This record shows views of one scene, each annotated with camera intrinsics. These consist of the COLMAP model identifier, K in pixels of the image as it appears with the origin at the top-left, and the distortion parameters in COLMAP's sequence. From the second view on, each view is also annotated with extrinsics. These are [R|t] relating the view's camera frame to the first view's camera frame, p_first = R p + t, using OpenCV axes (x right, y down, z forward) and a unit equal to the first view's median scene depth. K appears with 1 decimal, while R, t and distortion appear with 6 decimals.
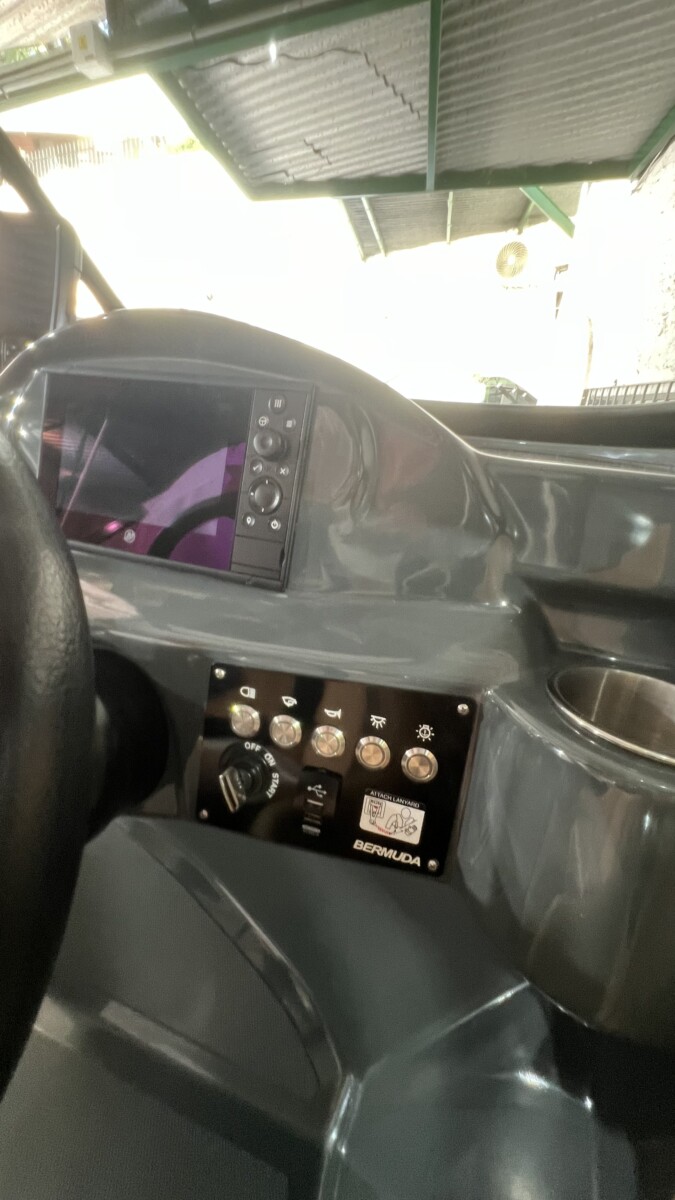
lens RADIAL K [[478.8, 0, 343.7], [0, 478.8, 596.7], [0, 0, 1]] dist [-0.012723, 0.003258]
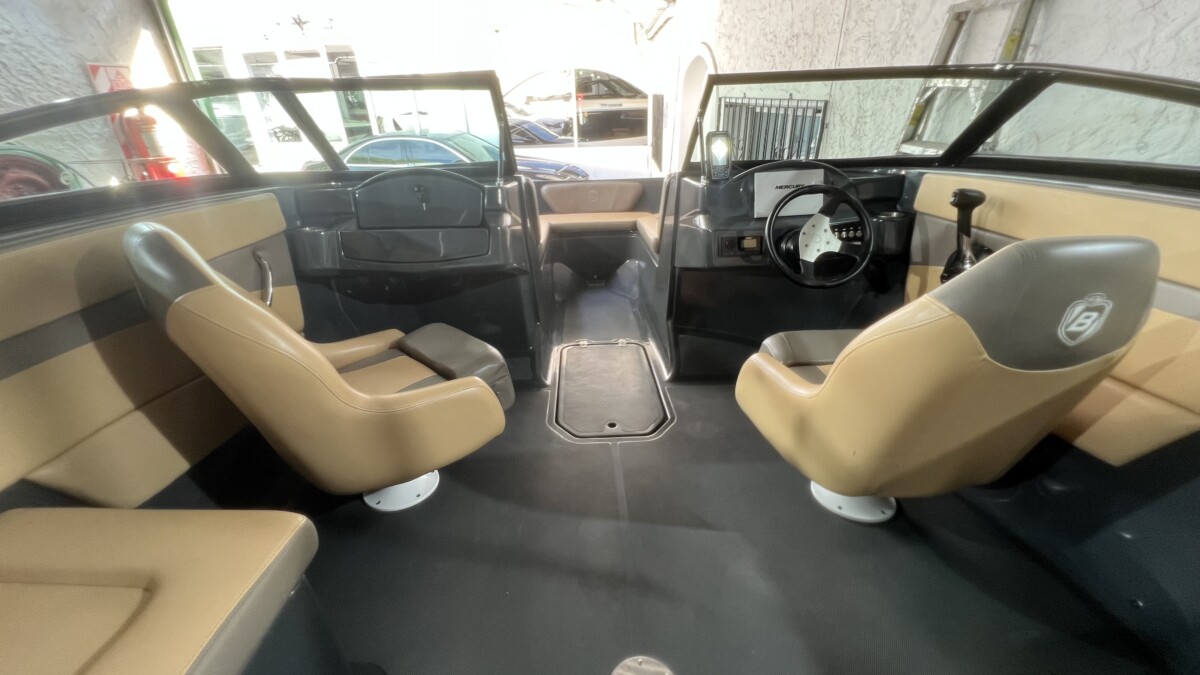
lens RADIAL K [[484.0, 0, 600.3], [0, 484.0, 330.3], [0, 0, 1]] dist [-0.000272, 0.000750]
pose [[0.921490, -0.268179, 0.280955, -0.682059], [0.244456, 0.962573, 0.117023, 0.002116], [-0.301823, -0.039154, 0.952560, -0.538482]]
